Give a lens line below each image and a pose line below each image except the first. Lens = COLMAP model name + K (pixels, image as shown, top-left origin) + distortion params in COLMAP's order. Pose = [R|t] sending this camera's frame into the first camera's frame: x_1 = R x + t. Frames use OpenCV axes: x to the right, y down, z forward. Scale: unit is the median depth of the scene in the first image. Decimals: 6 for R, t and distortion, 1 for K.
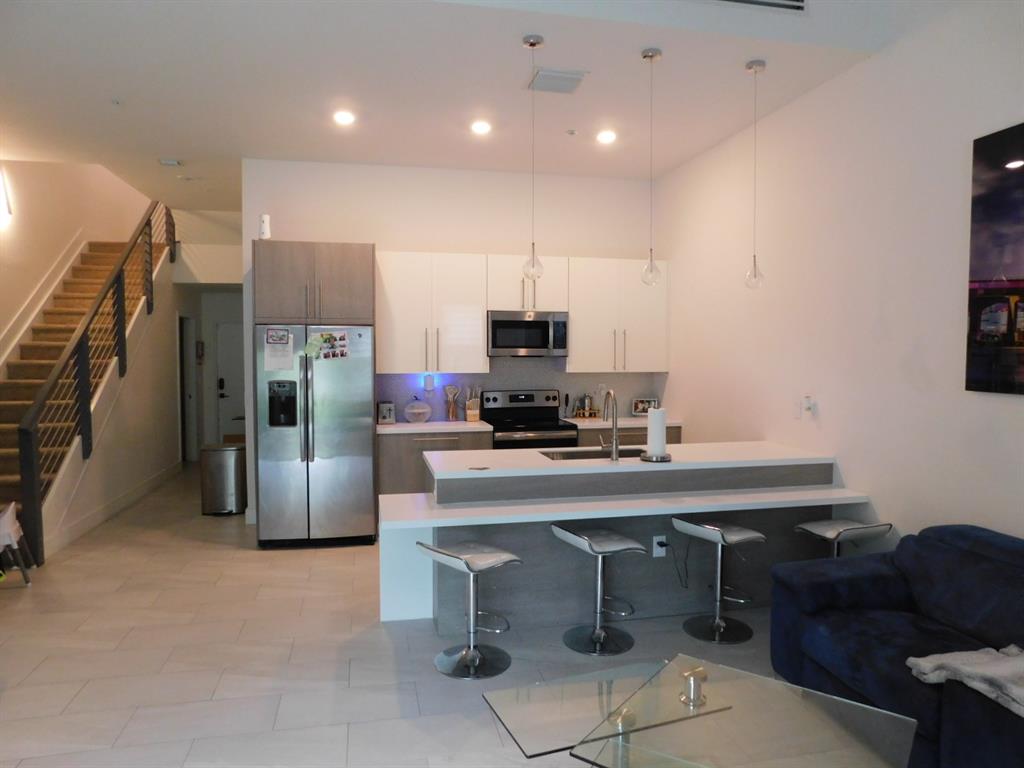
lens RADIAL K [[677.4, 0, 494.4], [0, 677.4, 382.9], [0, 0, 1]] dist [-0.061487, 0.052091]
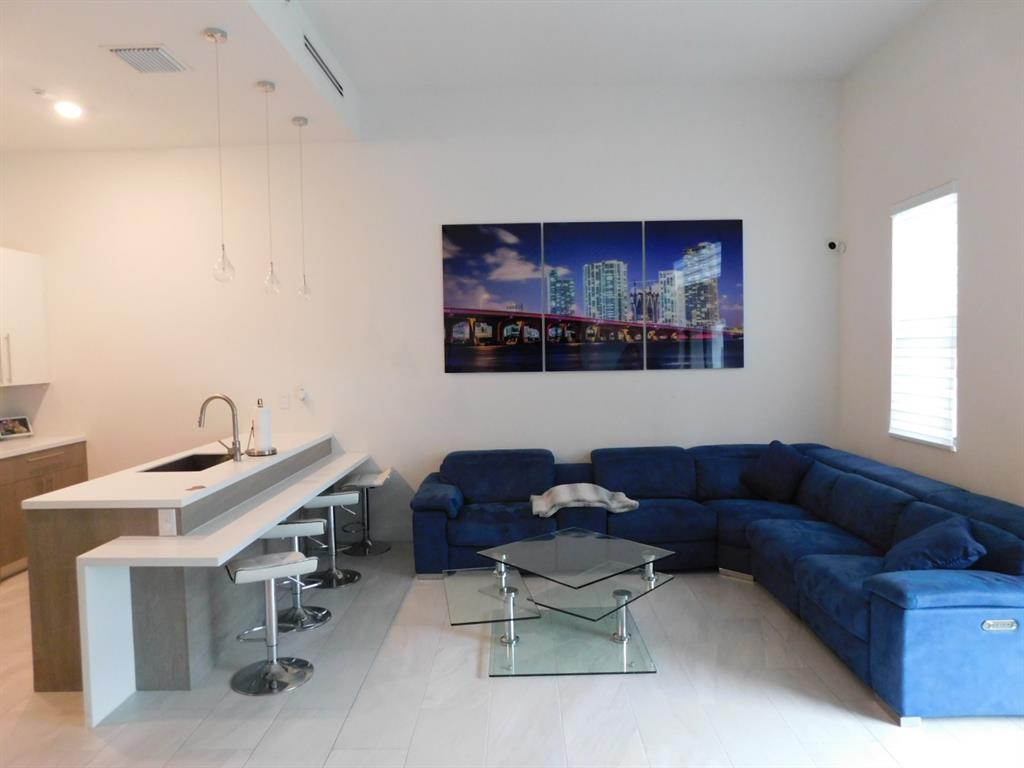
lens RADIAL K [[677.4, 0, 510.2], [0, 677.4, 386.0], [0, 0, 1]] dist [-0.061487, 0.052091]
pose [[0.224809, -0.059236, 0.972601, -0.639874], [0.068014, 0.996670, 0.044981, -0.015154], [-0.972026, 0.056038, 0.228089, 0.317415]]
